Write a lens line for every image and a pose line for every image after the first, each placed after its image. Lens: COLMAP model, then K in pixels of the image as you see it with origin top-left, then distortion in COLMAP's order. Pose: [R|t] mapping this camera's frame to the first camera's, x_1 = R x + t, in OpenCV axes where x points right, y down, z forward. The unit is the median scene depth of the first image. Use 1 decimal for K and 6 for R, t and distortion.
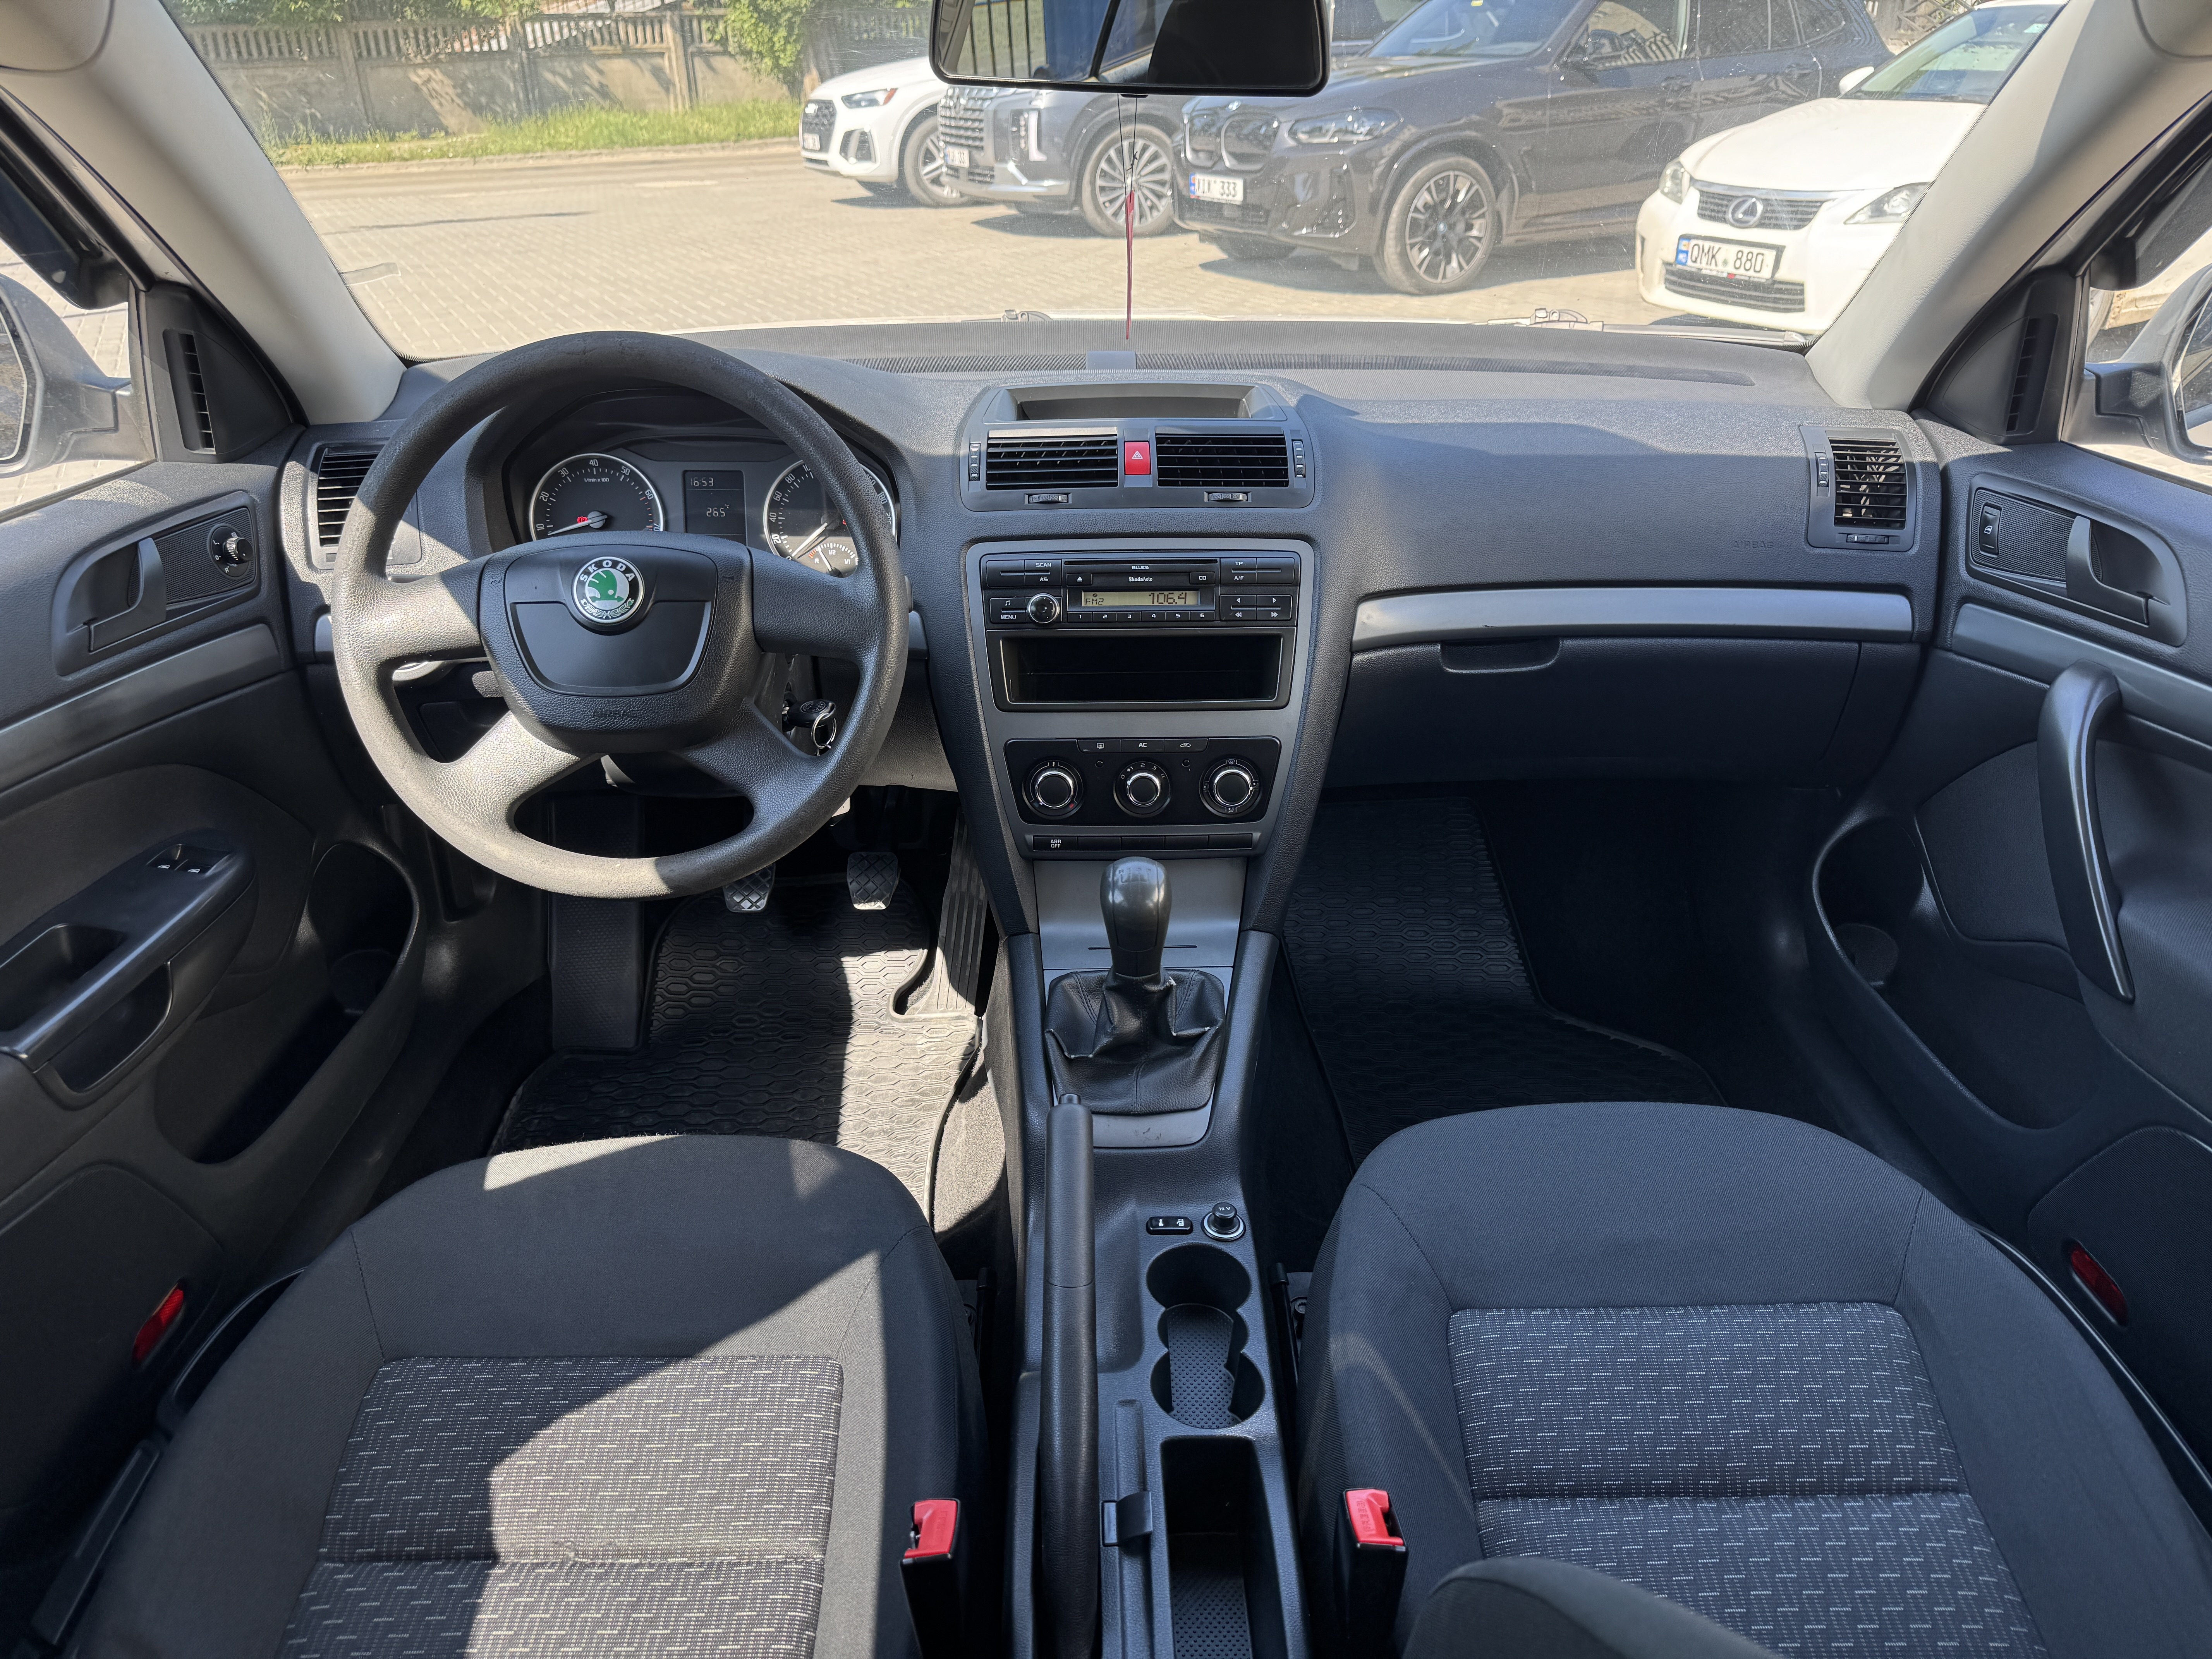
lens RADIAL K [[1540.8, 0, 1086.3], [0, 1540.8, 857.5], [0, 0, 1]] dist [-0.039241, -0.003228]
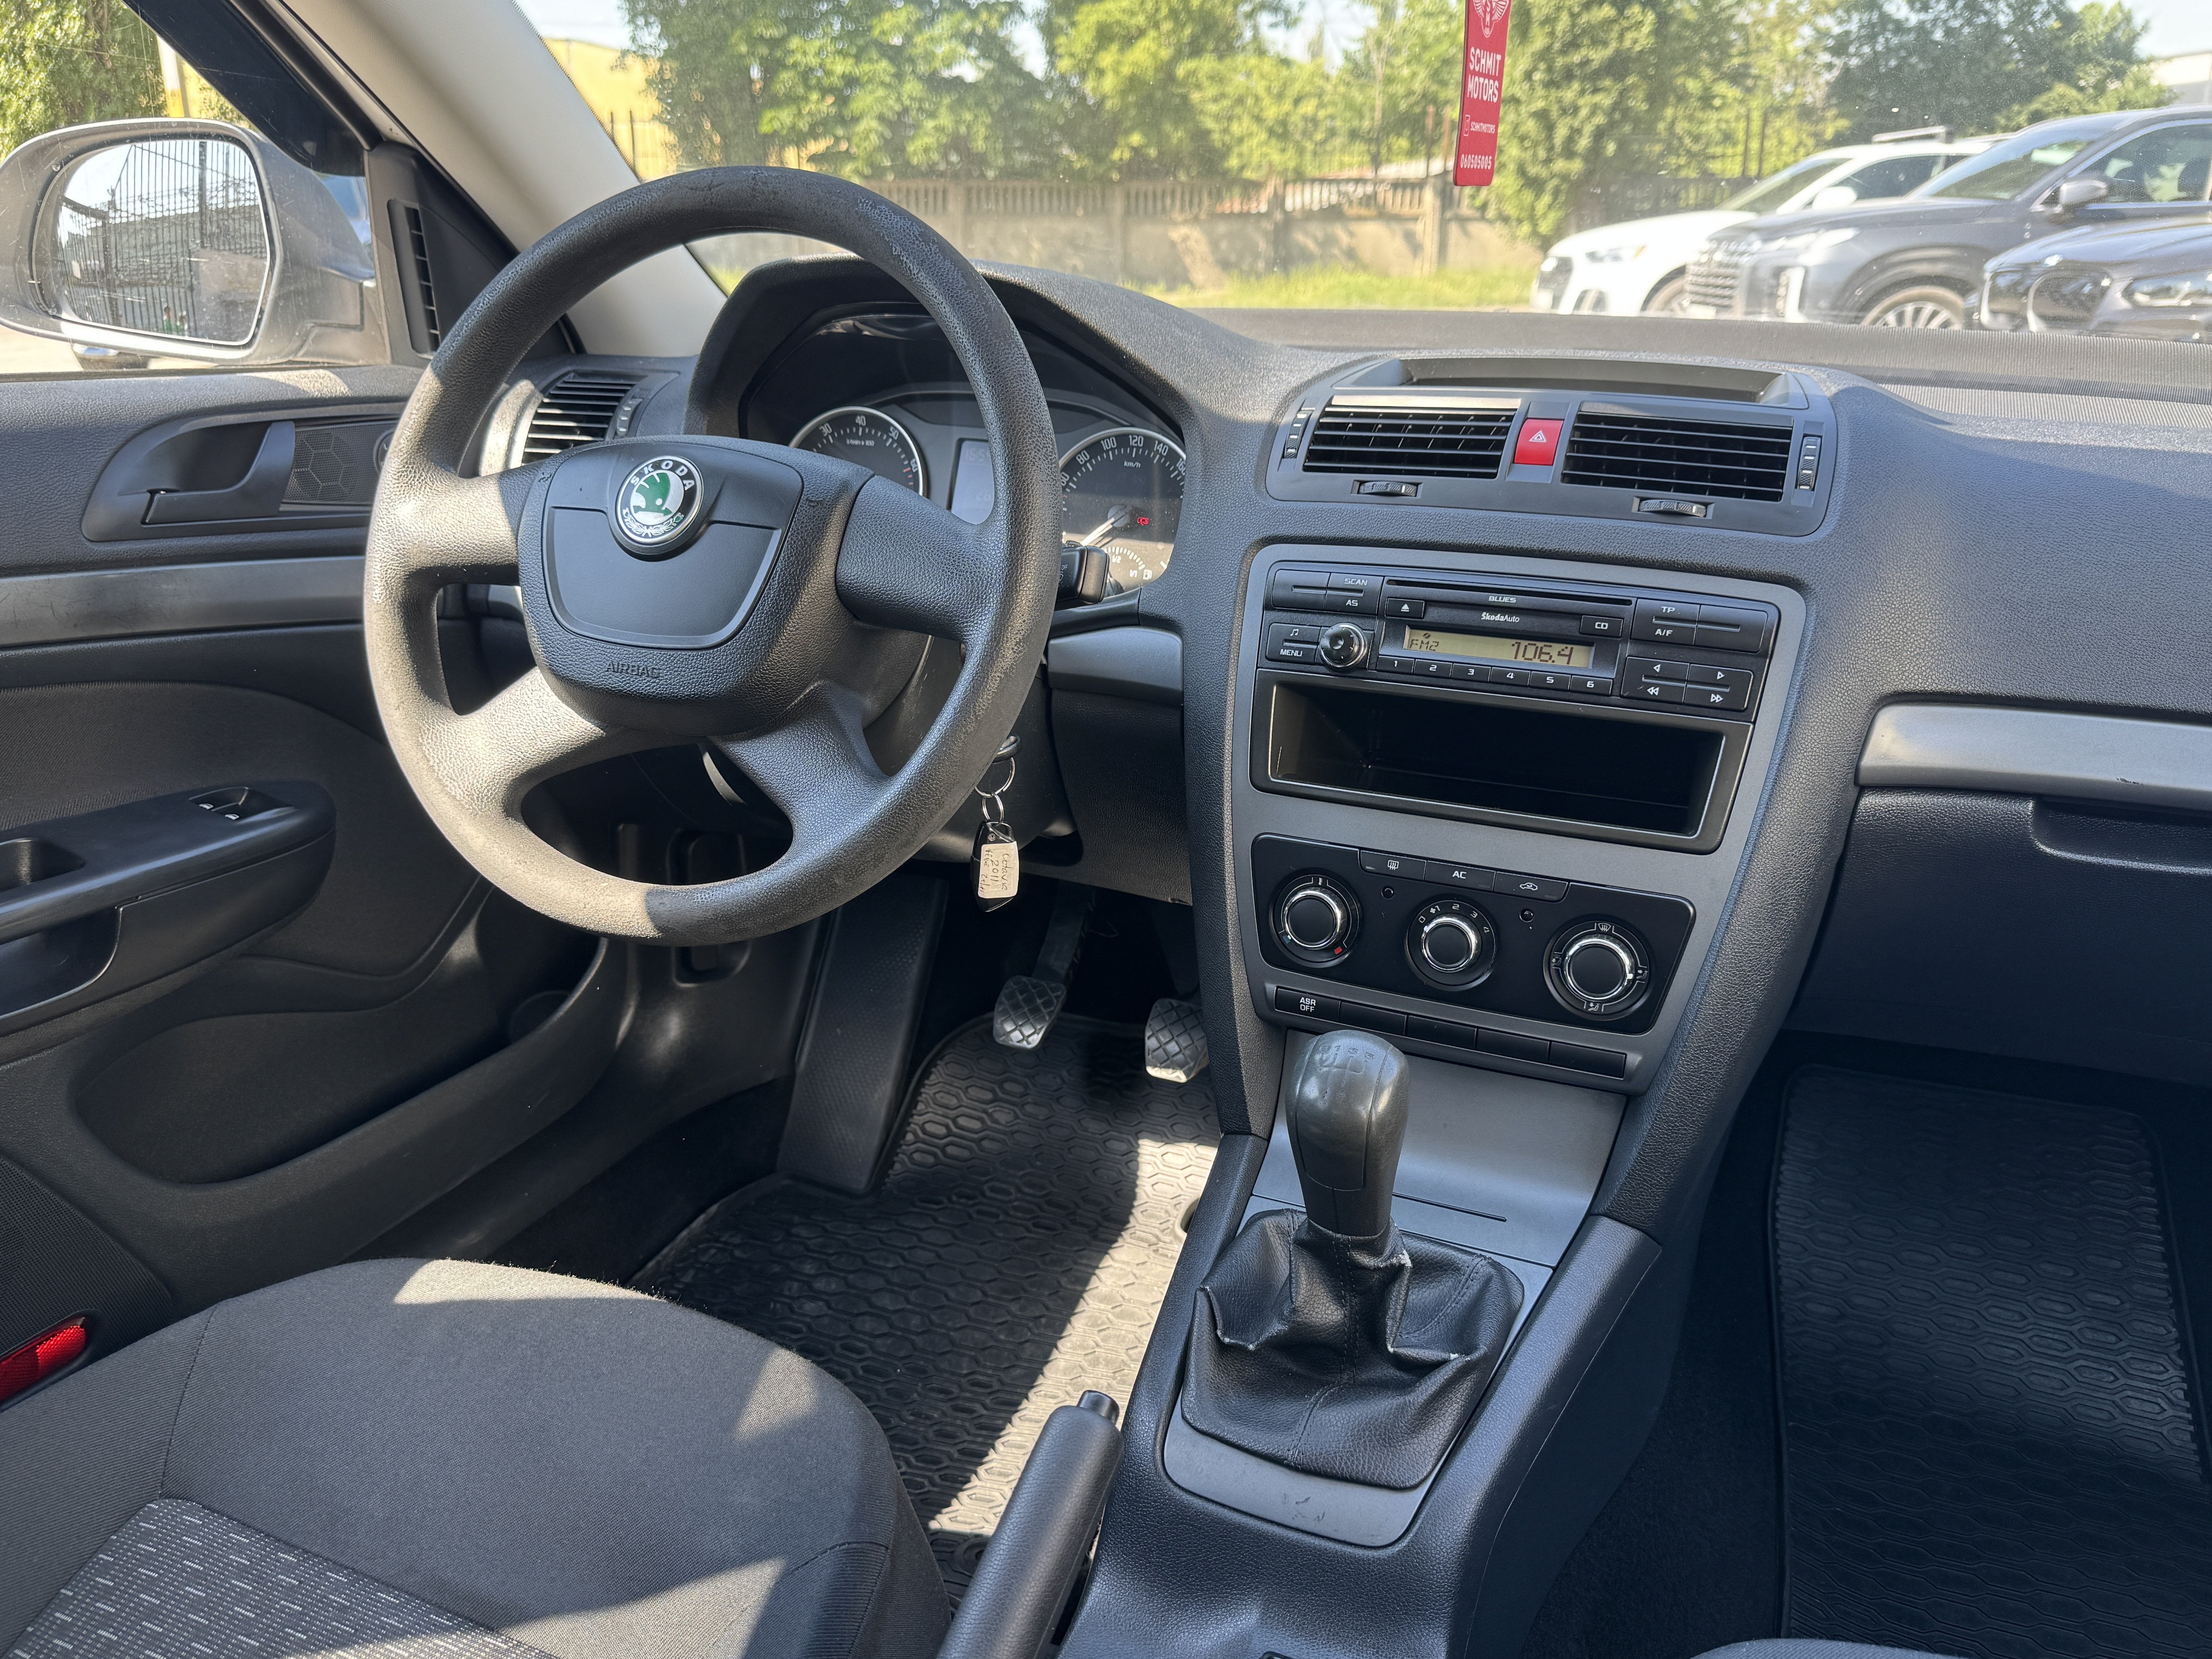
lens RADIAL K [[1671.9, 0, 1094.6], [0, 1671.9, 825.3], [0, 0, 1]] dist [-0.000052, -0.029549]
pose [[0.906155, 0.153317, -0.394180, 0.164679], [-0.210397, 0.971890, -0.105651, 0.010365], [0.366901, 0.178671, 0.912940, 0.315367]]
